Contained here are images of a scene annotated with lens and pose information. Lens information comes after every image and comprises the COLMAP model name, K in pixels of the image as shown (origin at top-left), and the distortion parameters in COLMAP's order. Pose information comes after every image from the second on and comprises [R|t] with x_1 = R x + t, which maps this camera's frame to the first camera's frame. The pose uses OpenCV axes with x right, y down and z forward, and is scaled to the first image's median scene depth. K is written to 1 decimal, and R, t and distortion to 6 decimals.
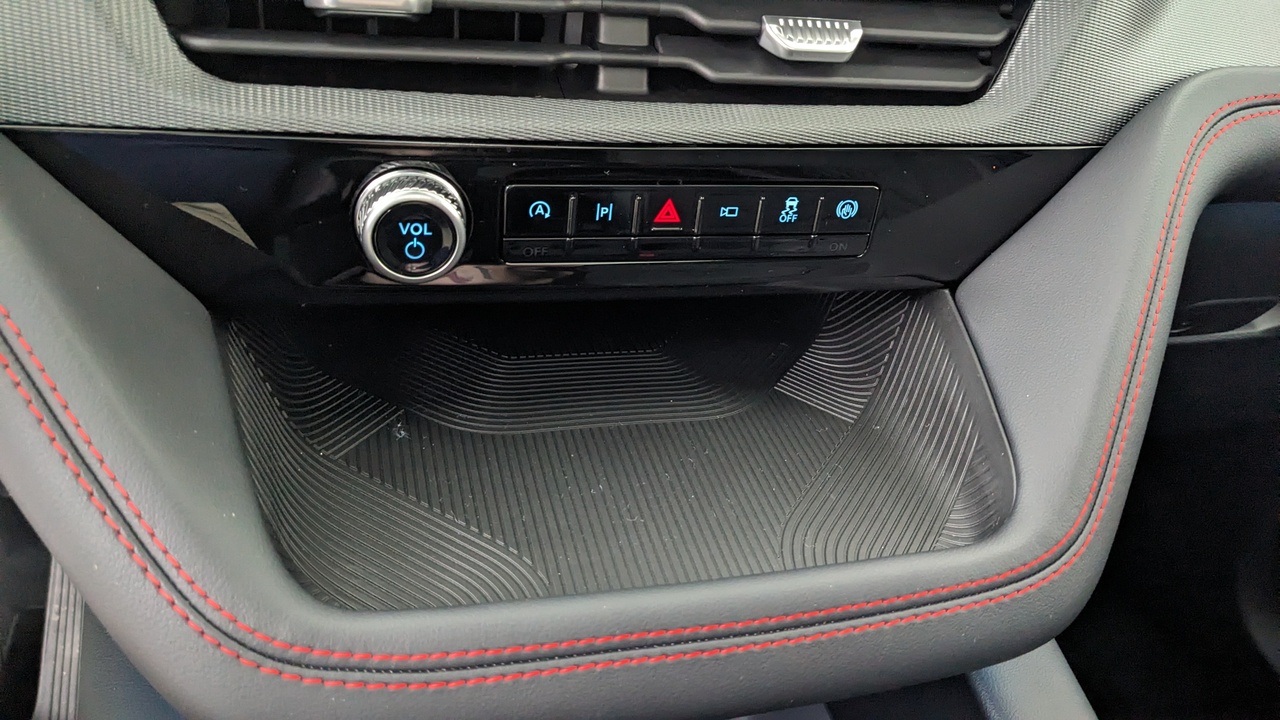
lens RADIAL K [[934.9, 0, 640.0], [0, 934.9, 360.0], [0, 0, 1]] dist [-0.031890, 0.001655]
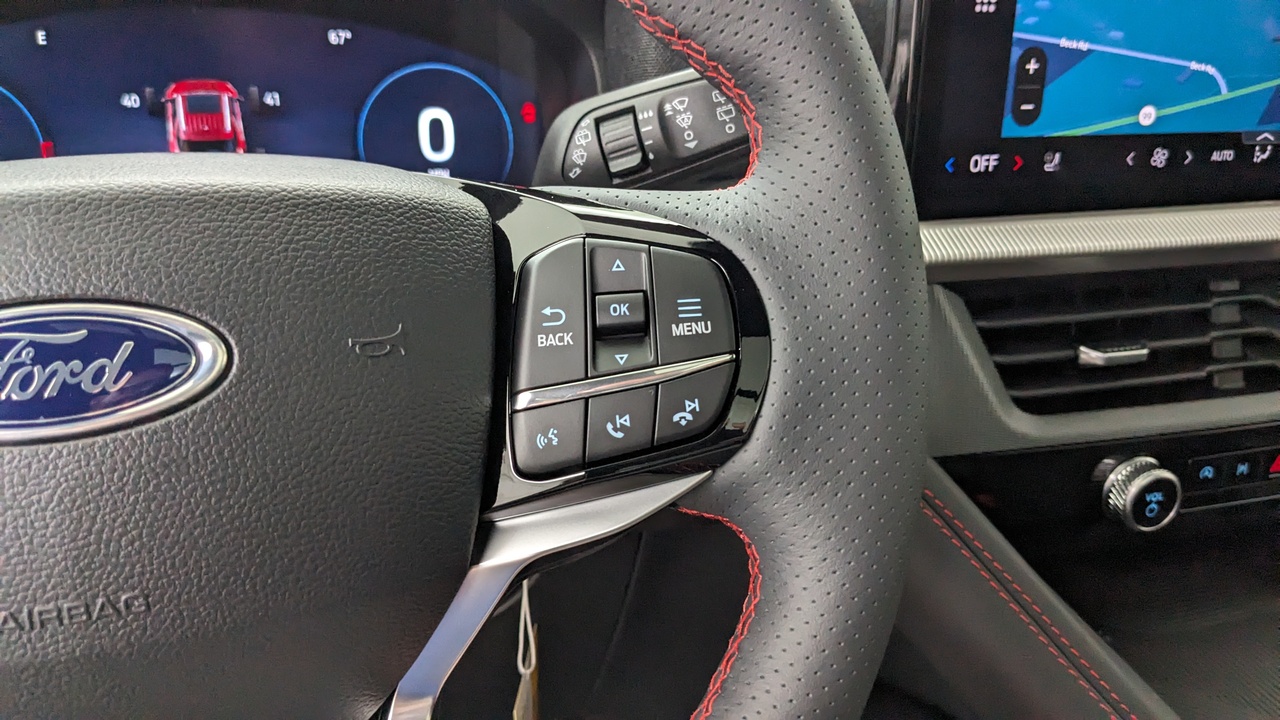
lens RADIAL K [[934.9, 0, 640.0], [0, 934.9, 360.0], [0, 0, 1]] dist [-0.031890, 0.001655]
pose [[0.995525, -0.091825, -0.022327, -0.872738], [0.085735, 0.976985, -0.195319, -0.121301], [0.039748, 0.192531, 0.980486, -0.455819]]
